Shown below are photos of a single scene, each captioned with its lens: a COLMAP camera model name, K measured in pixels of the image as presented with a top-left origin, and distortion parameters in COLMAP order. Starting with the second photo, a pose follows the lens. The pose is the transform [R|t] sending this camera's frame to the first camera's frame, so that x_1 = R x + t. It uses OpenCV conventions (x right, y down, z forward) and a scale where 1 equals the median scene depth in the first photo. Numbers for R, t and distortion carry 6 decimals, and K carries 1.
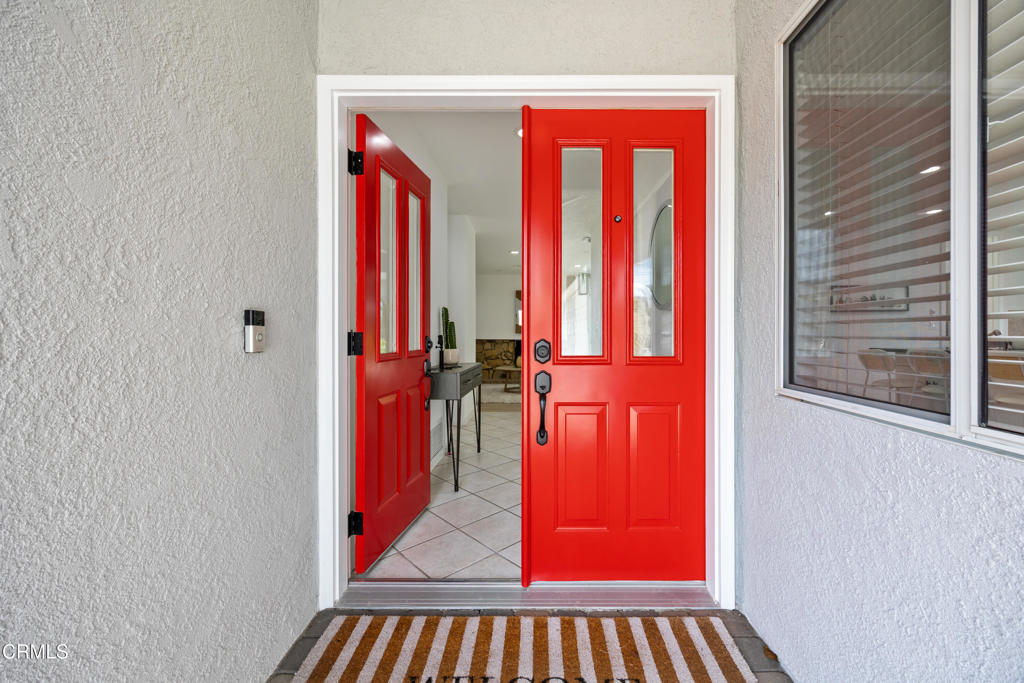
lens RADIAL K [[394.2, 0, 511.7], [0, 394.2, 336.5], [0, 0, 1]] dist [-0.000439, 0.000101]
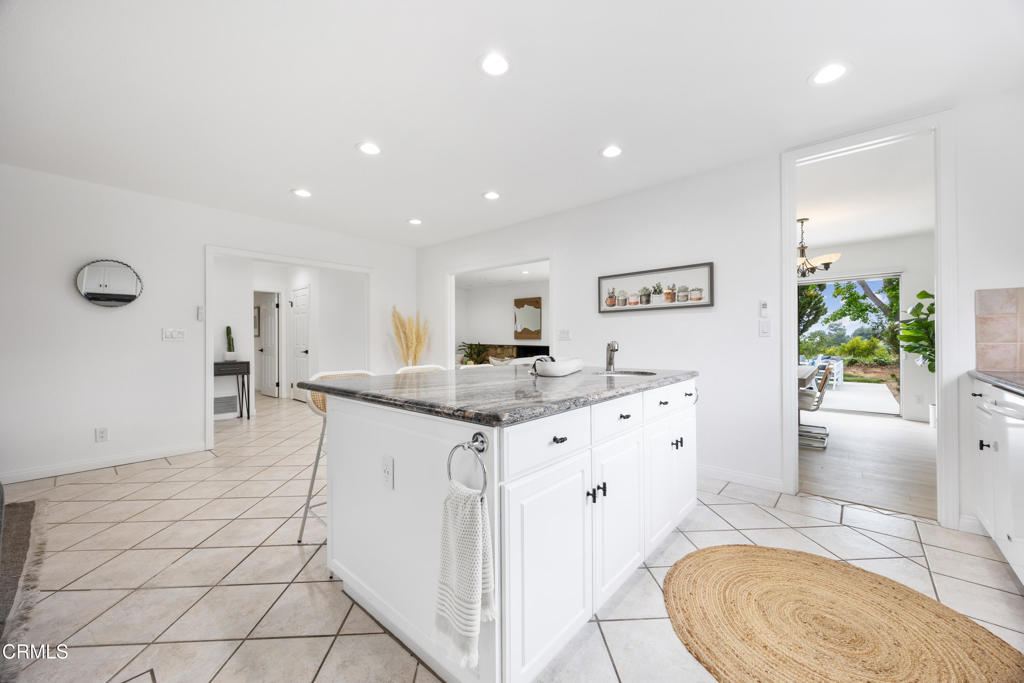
lens RADIAL K [[394.2, 0, 511.7], [0, 394.2, 336.5], [0, 0, 1]] dist [-0.000439, 0.000101]
pose [[0.749426, -0.006462, -0.662057, 0.876866], [0.003640, 0.999977, -0.005639, -0.011034], [0.662078, 0.001816, 0.749432, 0.247764]]
